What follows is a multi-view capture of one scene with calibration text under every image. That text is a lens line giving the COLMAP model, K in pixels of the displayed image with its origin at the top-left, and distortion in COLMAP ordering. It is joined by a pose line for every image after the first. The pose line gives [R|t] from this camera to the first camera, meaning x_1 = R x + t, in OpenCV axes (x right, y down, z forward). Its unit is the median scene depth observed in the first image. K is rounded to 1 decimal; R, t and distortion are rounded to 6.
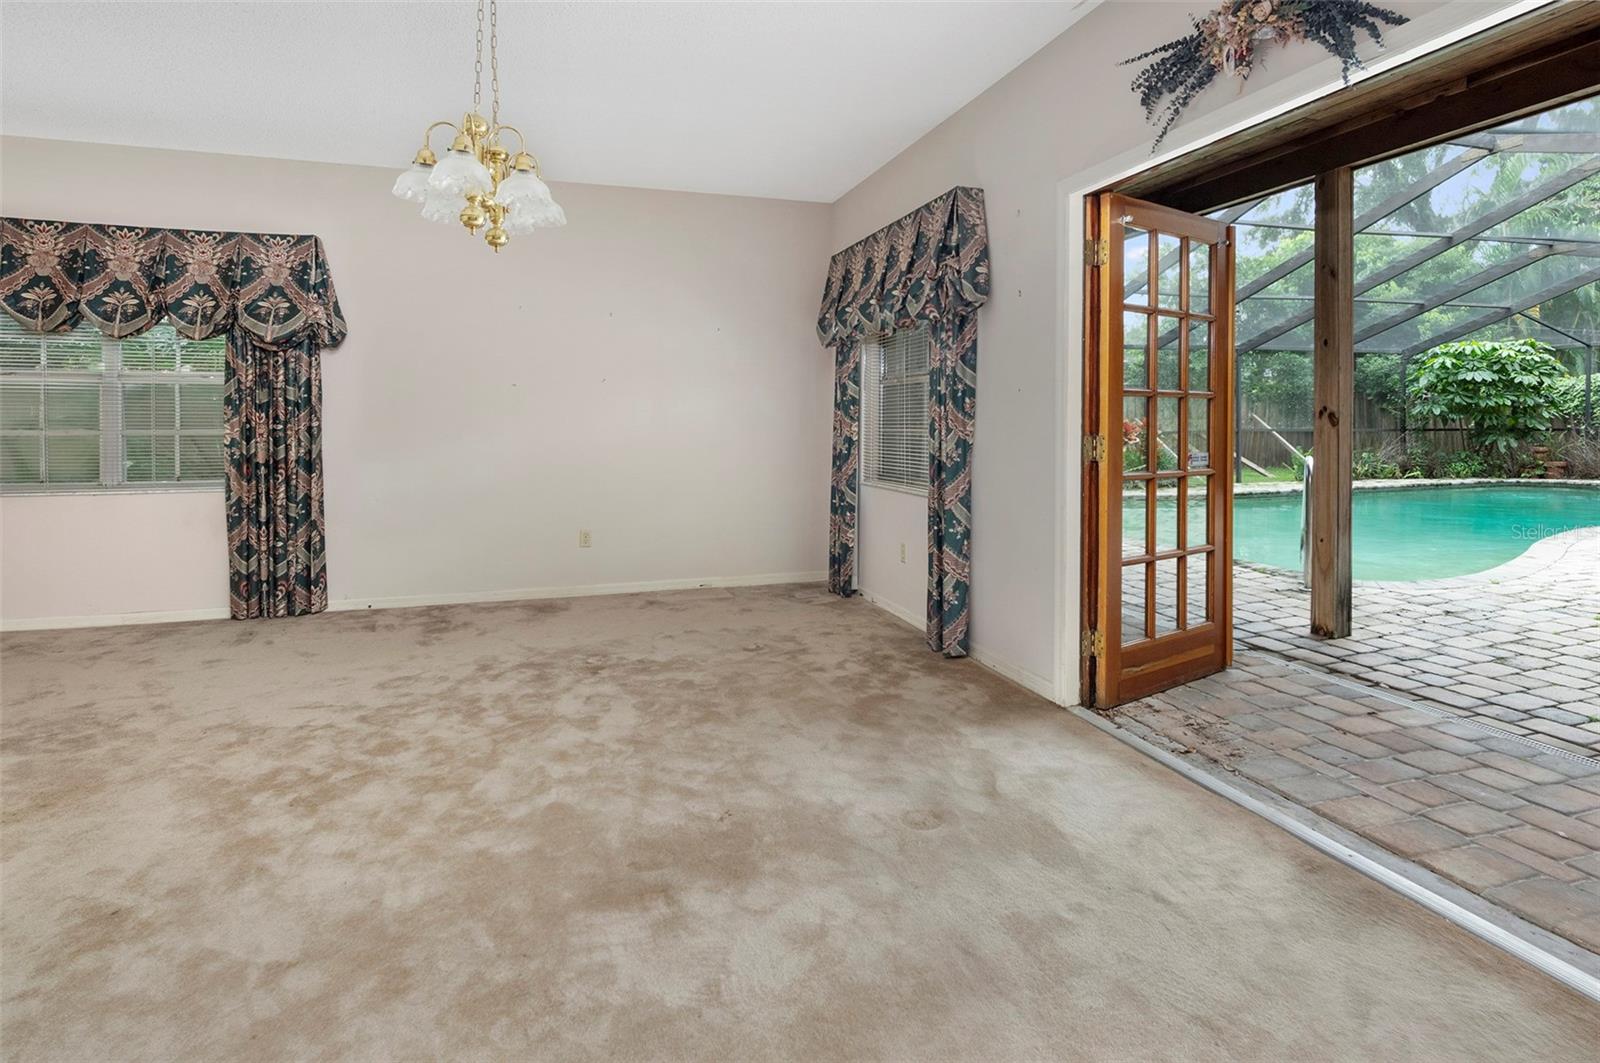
lens RADIAL K [[863.4, 0, 797.7], [0, 863.4, 425.3], [0, 0, 1]] dist [0.004869, -0.003234]
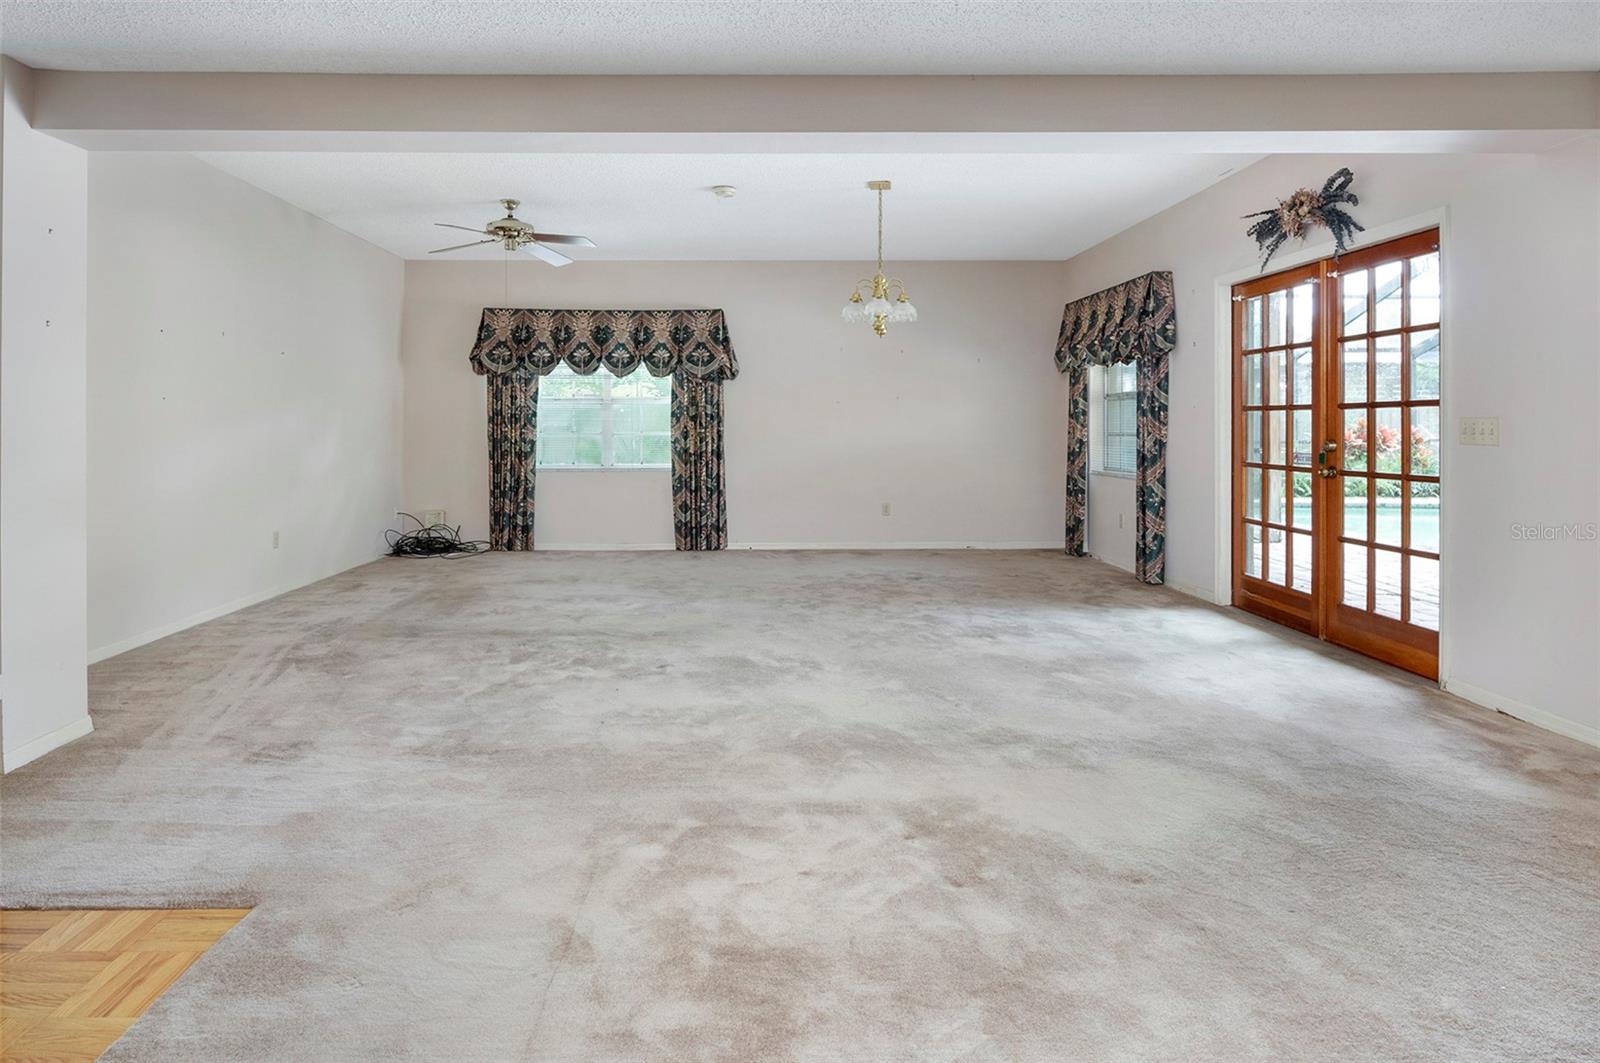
lens RADIAL K [[946.0, 0, 757.1], [0, 946.0, 401.8], [0, 0, 1]] dist [-0.011653, 0.003162]
pose [[0.962141, -0.007058, -0.272461, -0.027732], [-0.001501, 0.999512, -0.031191, 0.002850], [0.272548, 0.030419, 0.961661, -0.652256]]
